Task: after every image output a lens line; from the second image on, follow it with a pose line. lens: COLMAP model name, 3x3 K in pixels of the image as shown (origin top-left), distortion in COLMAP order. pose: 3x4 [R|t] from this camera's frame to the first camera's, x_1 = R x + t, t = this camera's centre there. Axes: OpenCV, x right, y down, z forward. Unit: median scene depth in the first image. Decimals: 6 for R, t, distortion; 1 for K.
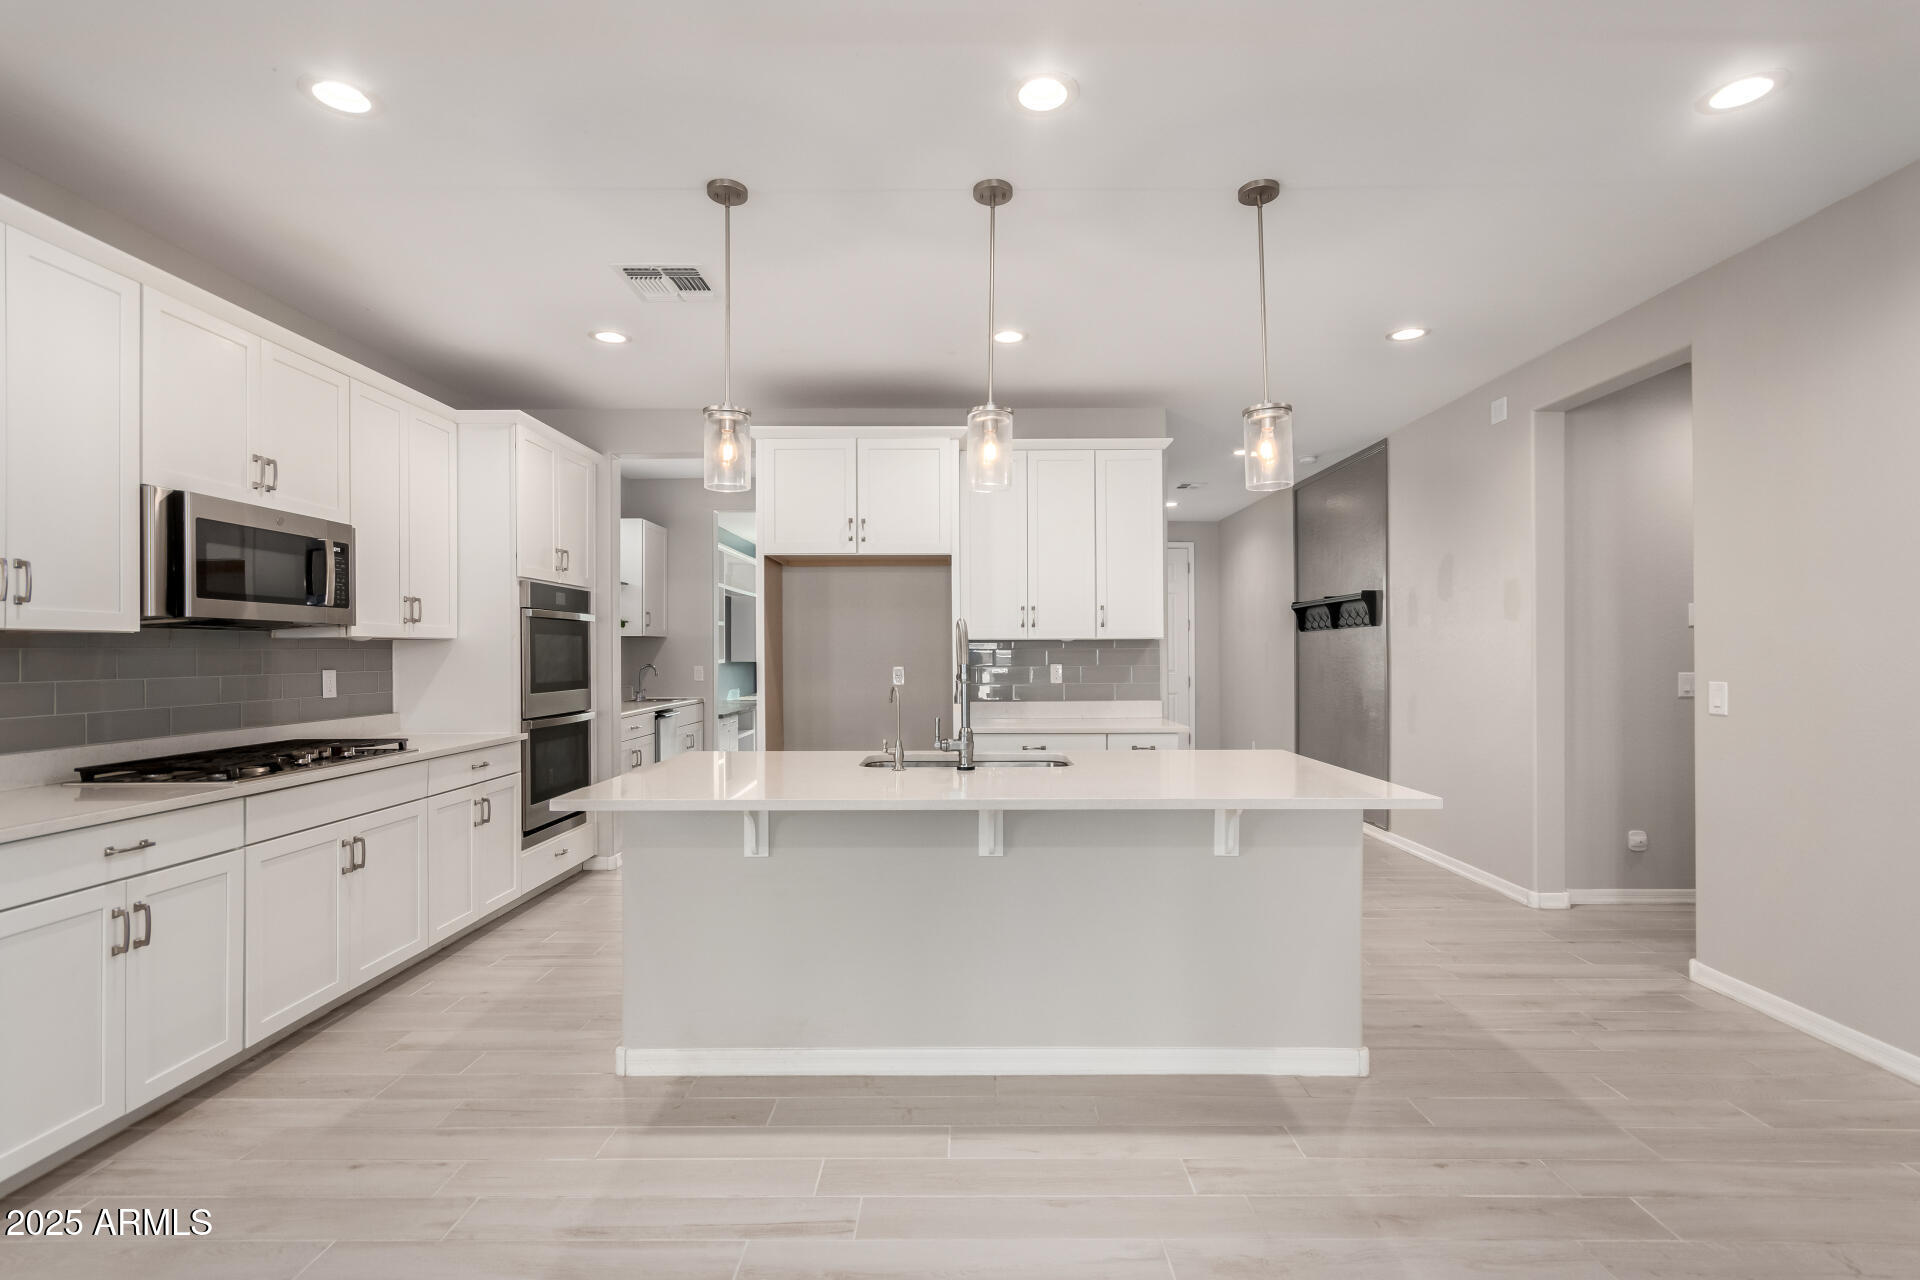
lens RADIAL K [[890.5, 0, 955.1], [0, 890.5, 648.3], [0, 0, 1]] dist [0.002530, 0.000586]
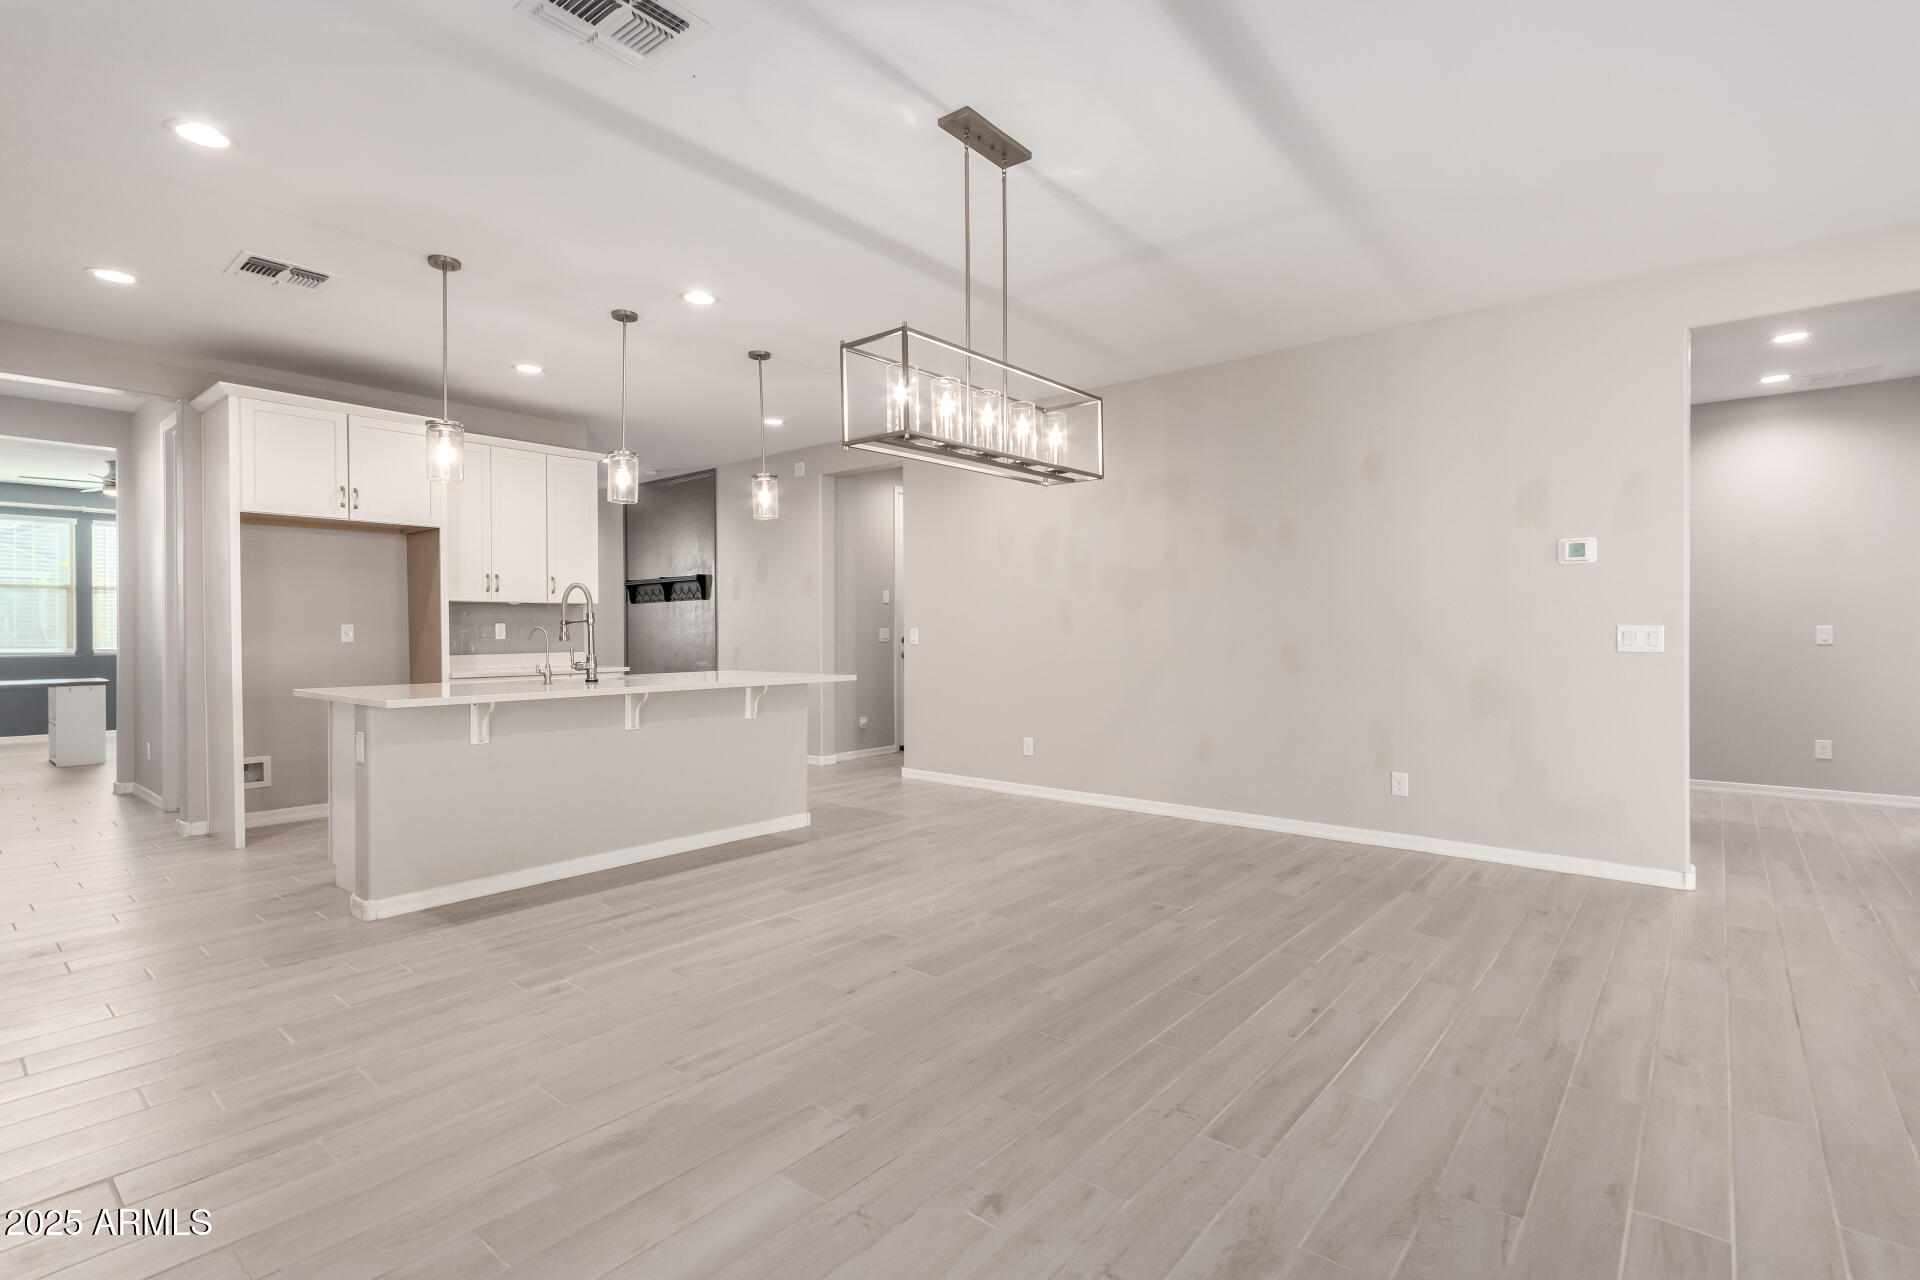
lens RADIAL K [[901.9, 0, 955.6], [0, 901.9, 636.9], [0, 0, 1]] dist [0.000269, 0.000924]
pose [[0.643690, -0.004121, 0.765275, -0.595778], [-0.002345, 0.999970, 0.007357, 0.036002], [-0.765283, -0.006531, 0.643661, -0.362786]]
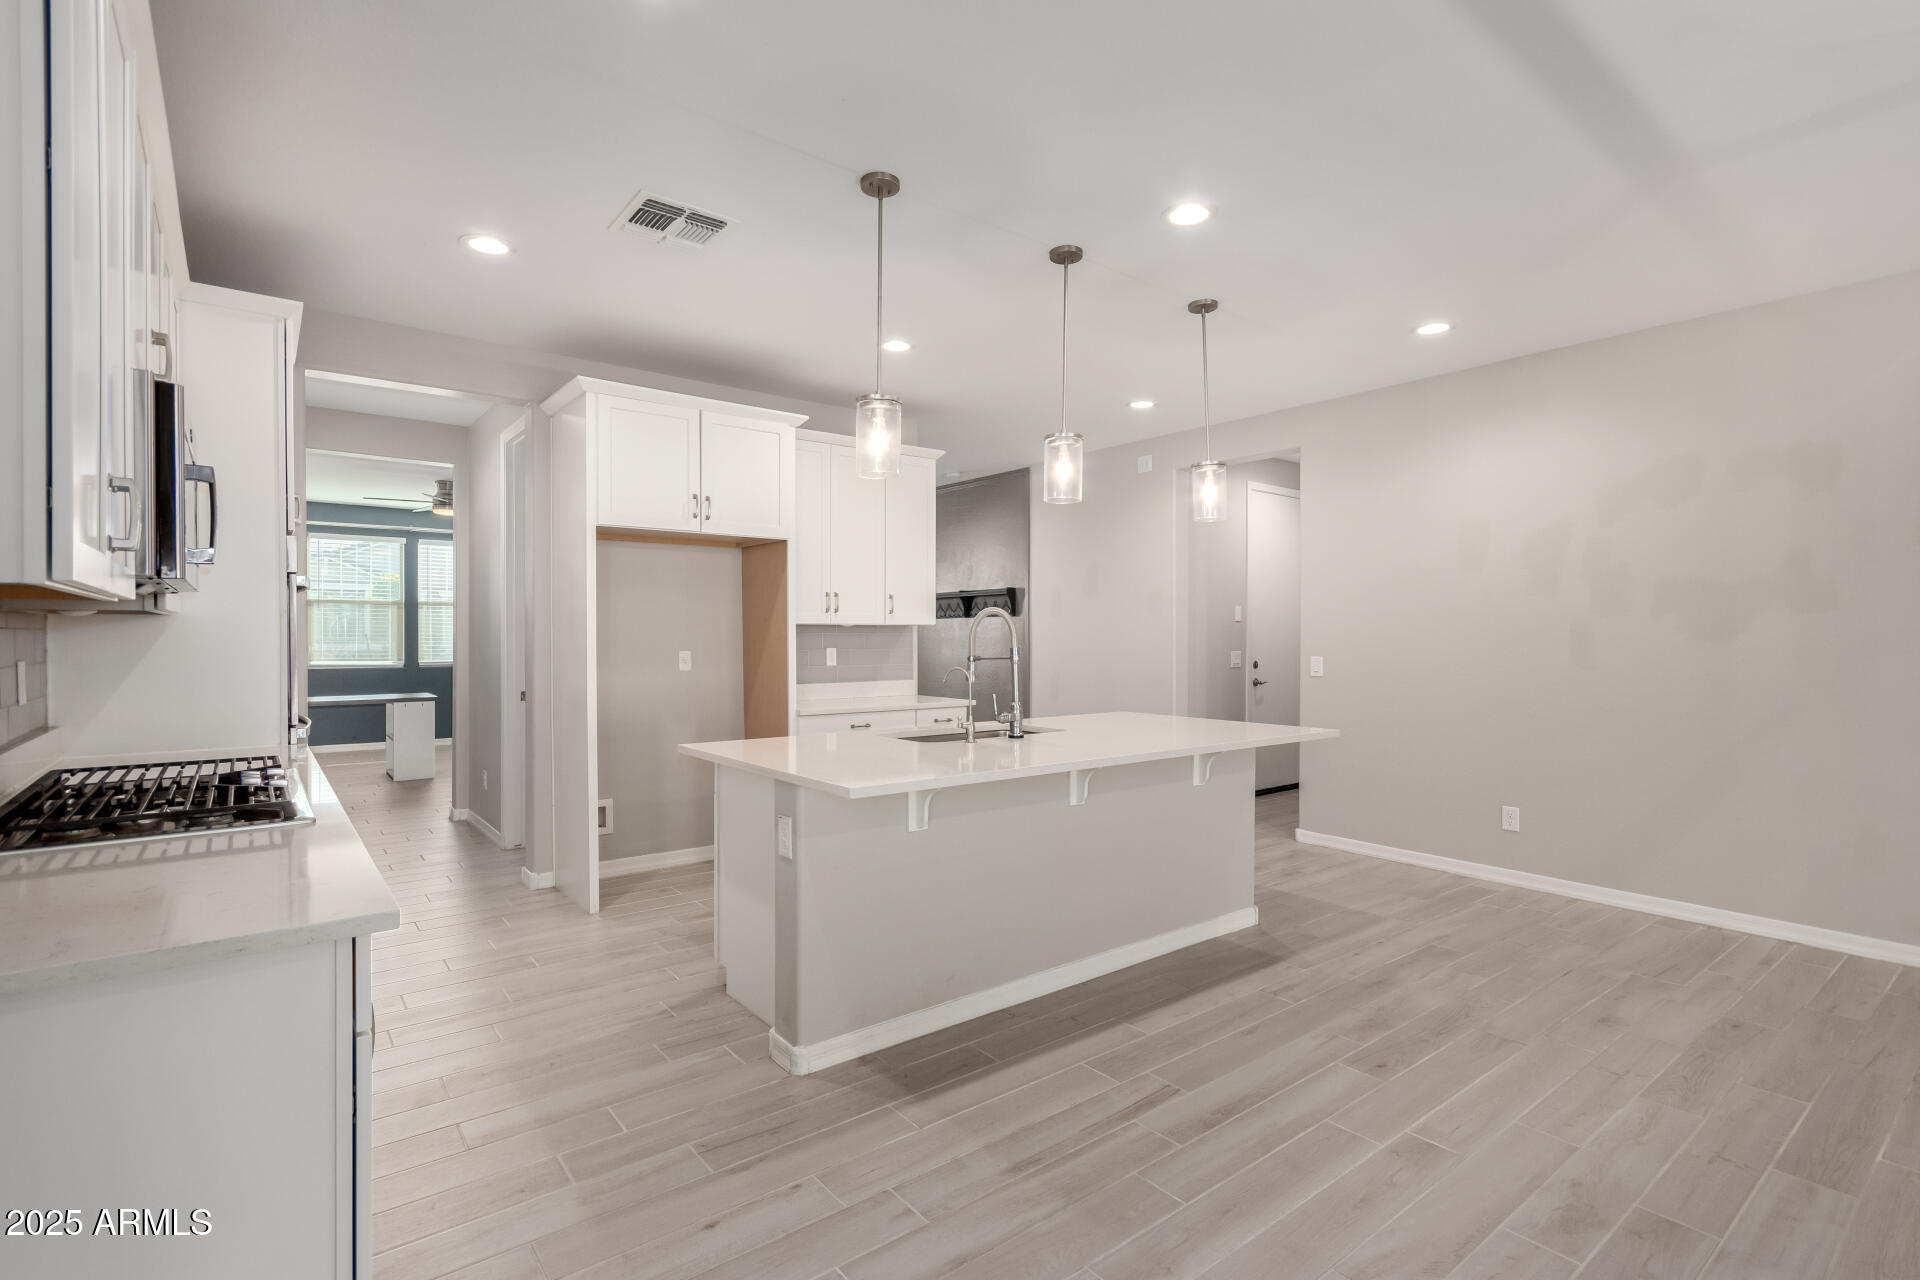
lens RADIAL K [[897.7, 0, 954.7], [0, 897.7, 641.1], [0, 0, 1]] dist [0.001324, 0.000880]
pose [[0.787093, -0.000314, 0.616835, -0.602751], [-0.005914, 0.999950, 0.008056, 0.000493], [-0.616806, -0.009989, 0.787052, 0.098521]]
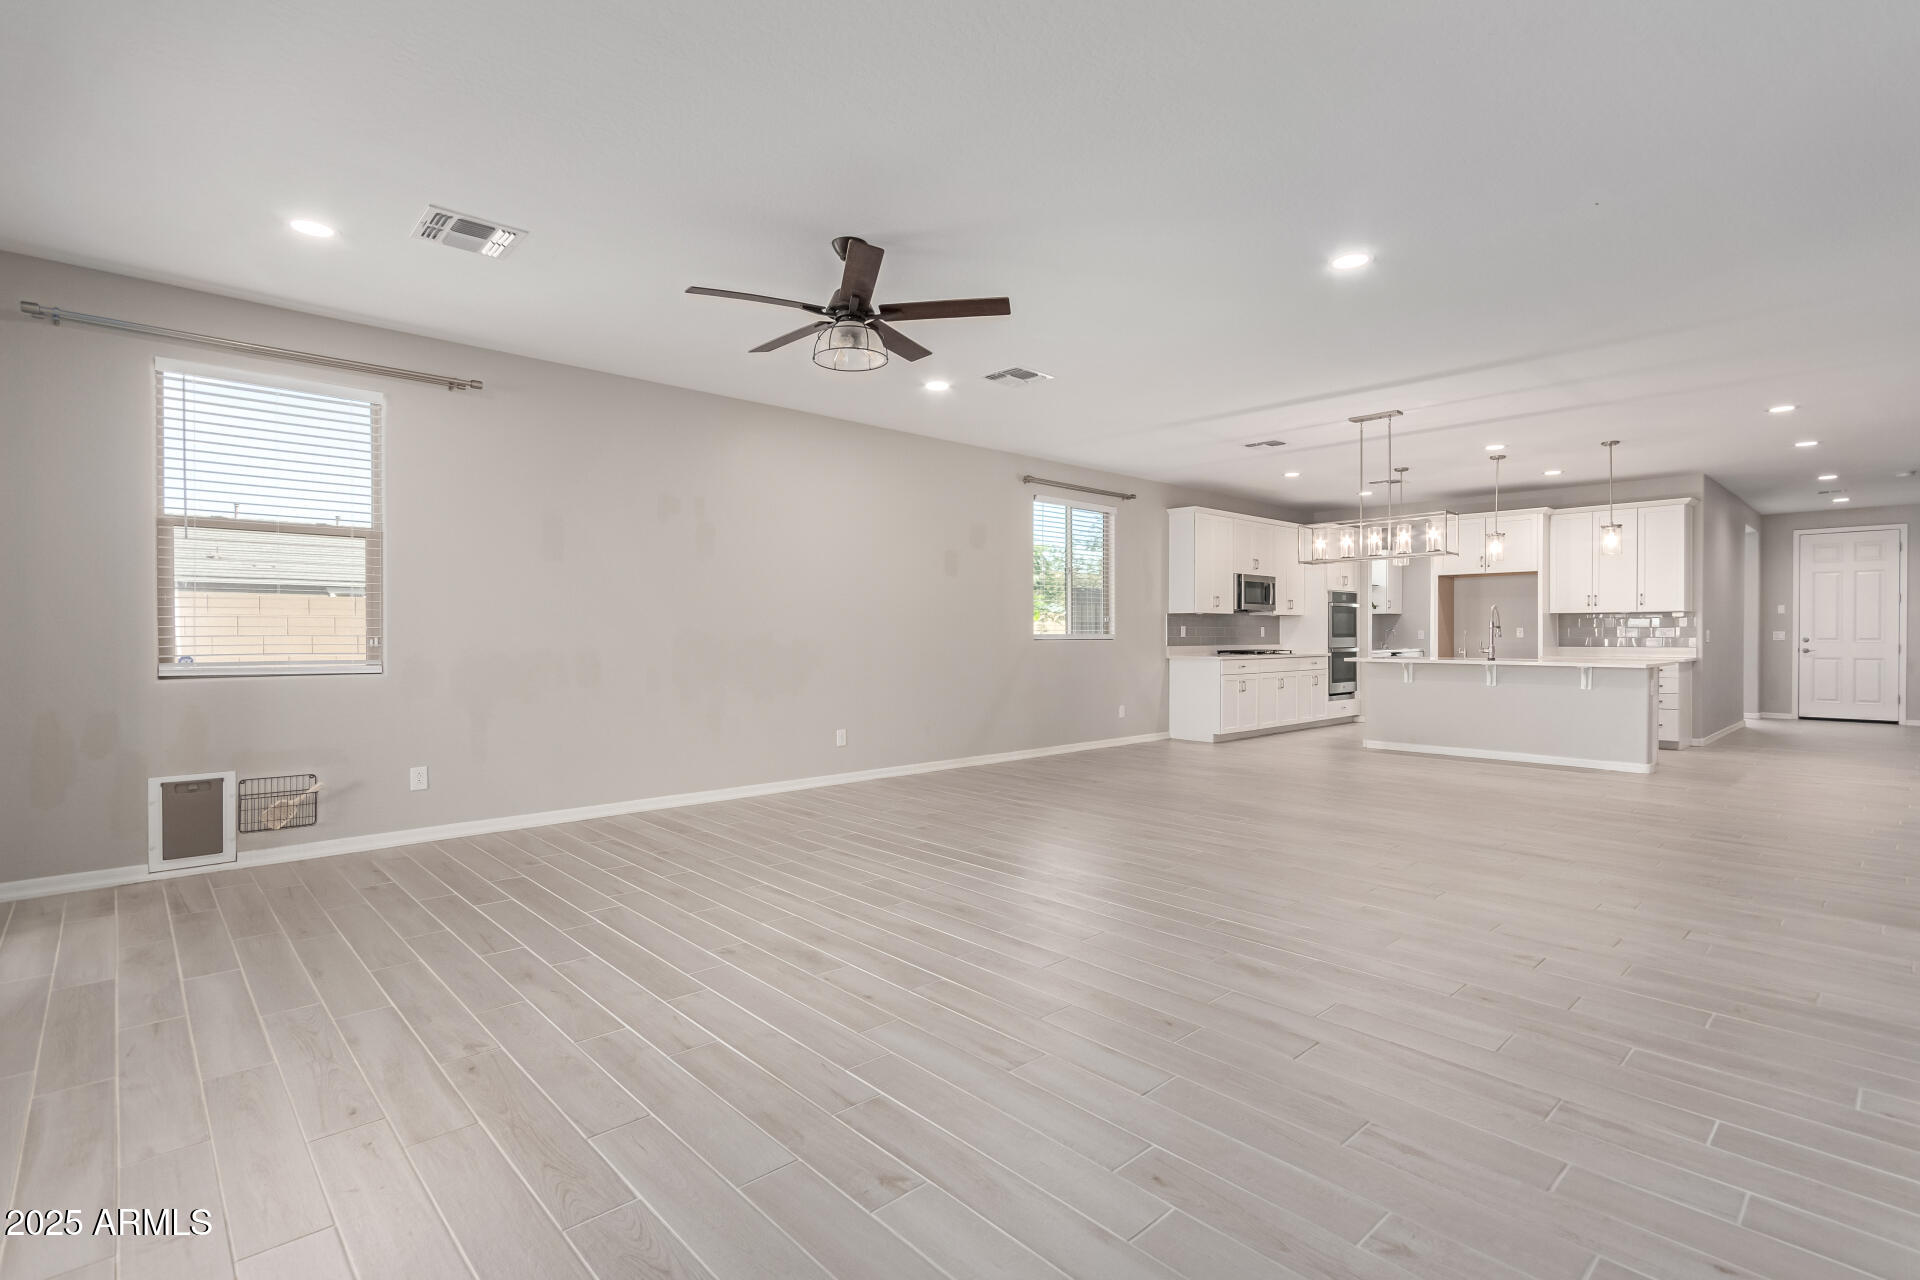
lens RADIAL K [[887.0, 0, 960.0], [0, 887.0, 640.0], [0, 0, 1]] dist [-0.000428, 0.000586]
pose [[0.691284, 0.009239, -0.722524, 0.674573], [0.000888, 0.999907, 0.013635, 0.027906], [0.722583, -0.010067, 0.691211, -1.663323]]
